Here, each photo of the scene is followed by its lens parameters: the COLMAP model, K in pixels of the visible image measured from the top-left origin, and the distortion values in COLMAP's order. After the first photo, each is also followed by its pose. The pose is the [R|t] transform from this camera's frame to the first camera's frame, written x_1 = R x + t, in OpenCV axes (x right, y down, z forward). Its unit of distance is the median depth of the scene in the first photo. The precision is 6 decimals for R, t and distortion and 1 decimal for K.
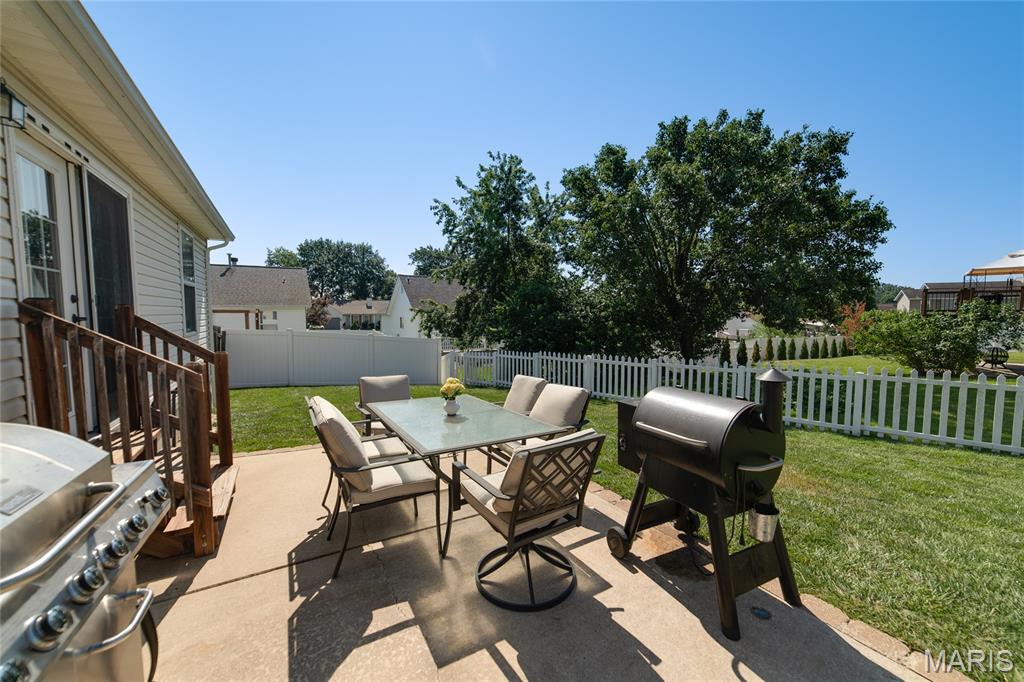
lens RADIAL K [[396.0, 0, 516.3], [0, 396.0, 338.7], [0, 0, 1]] dist [-0.010437, 0.000306]
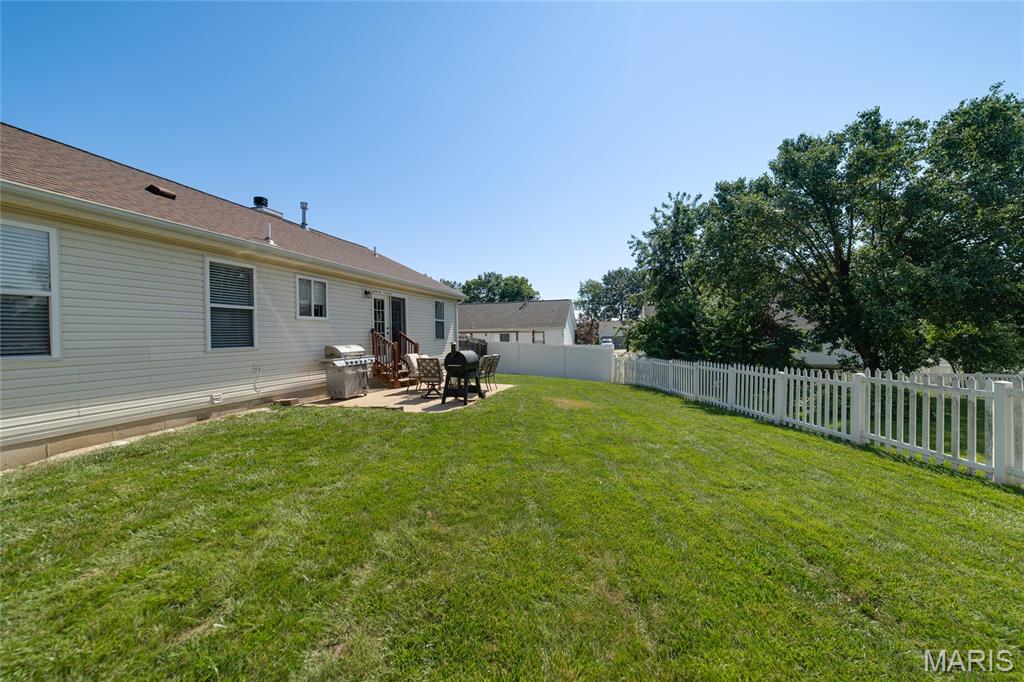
lens RADIAL K [[396.0, 0, 516.3], [0, 396.0, 338.7], [0, 0, 1]] dist [-0.010437, 0.000306]
pose [[0.721678, -0.010104, -0.692155, 0.386308], [-0.024374, 0.998903, -0.039995, 0.019893], [0.691800, 0.045734, 0.720640, -0.116311]]
